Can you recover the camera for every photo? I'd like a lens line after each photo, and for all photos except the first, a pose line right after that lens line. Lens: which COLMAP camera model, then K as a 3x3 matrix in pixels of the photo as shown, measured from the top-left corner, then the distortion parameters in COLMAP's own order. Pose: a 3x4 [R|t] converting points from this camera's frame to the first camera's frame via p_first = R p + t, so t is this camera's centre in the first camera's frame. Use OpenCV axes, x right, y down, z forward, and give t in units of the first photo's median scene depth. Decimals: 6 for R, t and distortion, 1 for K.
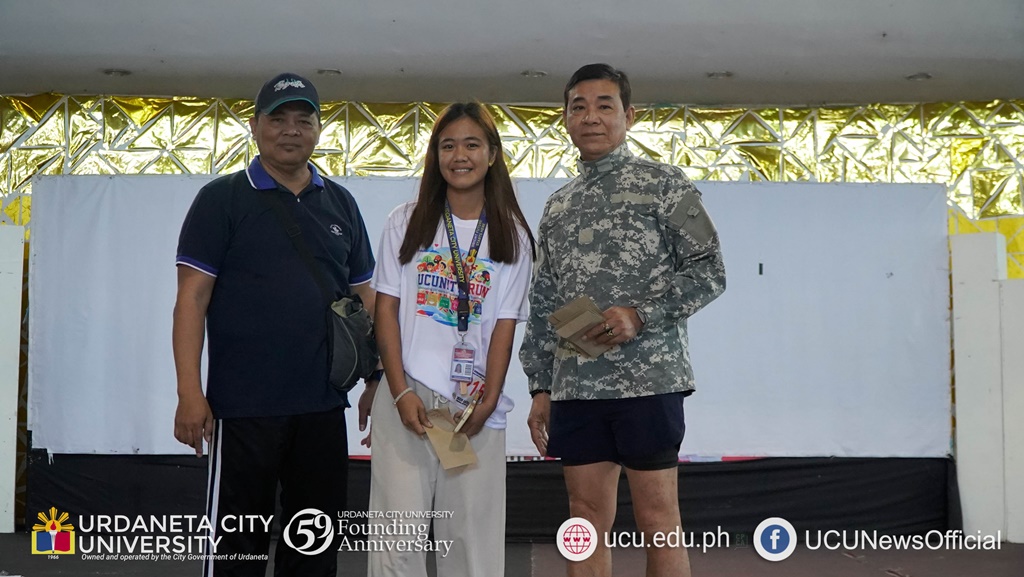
lens RADIAL K [[1303.5, 0, 529.5], [0, 1303.5, 321.4], [0, 0, 1]] dist [0.011248, -0.657622]
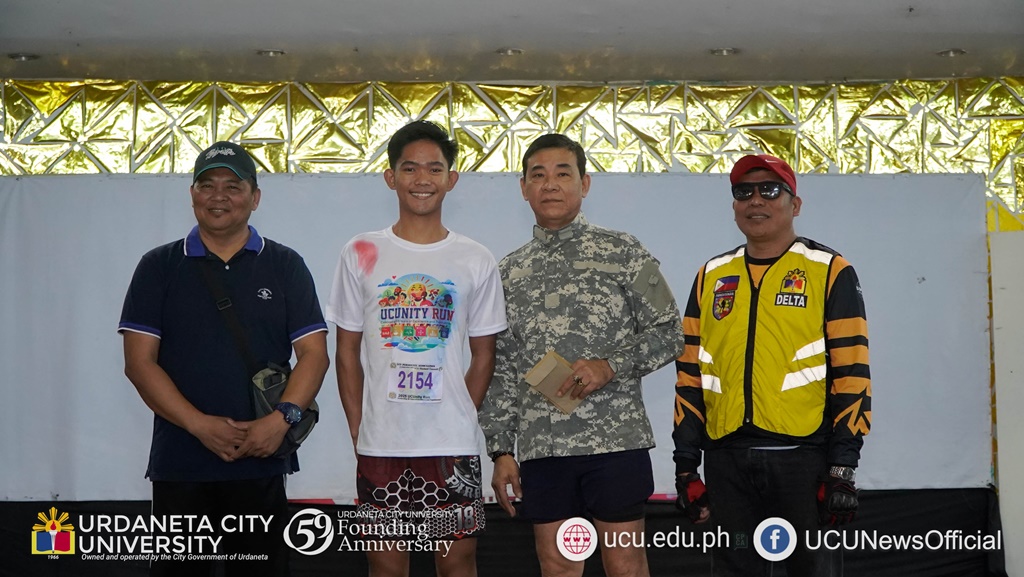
lens RADIAL K [[1877.5, 0, 630.6], [0, 1877.5, 236.5], [0, 0, 1]] dist [-0.187530, 0.043448]
pose [[0.998032, -0.014666, 0.060976, 0.007318], [0.015842, 0.999697, -0.018855, -0.042666], [-0.060681, 0.019784, 0.997961, -0.232570]]
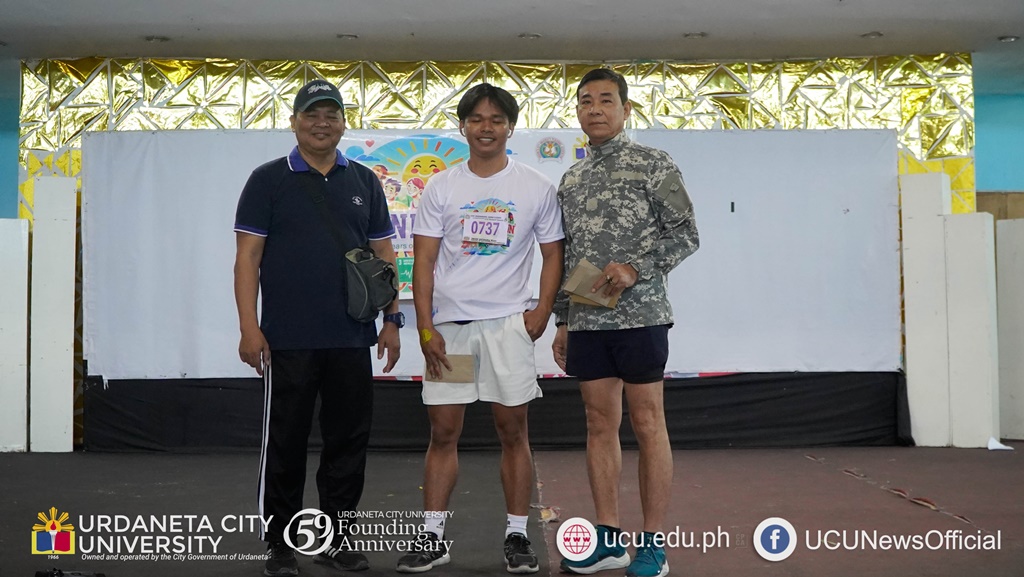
lens RADIAL K [[1316.0, 0, 512.0], [0, 1316.0, 288.5], [0, 0, 1]] dist [0.082219, -0.871789]
pose [[0.999888, -0.013755, 0.005836, -0.021002], [0.013510, 0.999102, 0.040166, -0.017831], [-0.006383, -0.040083, 0.999176, -0.144311]]
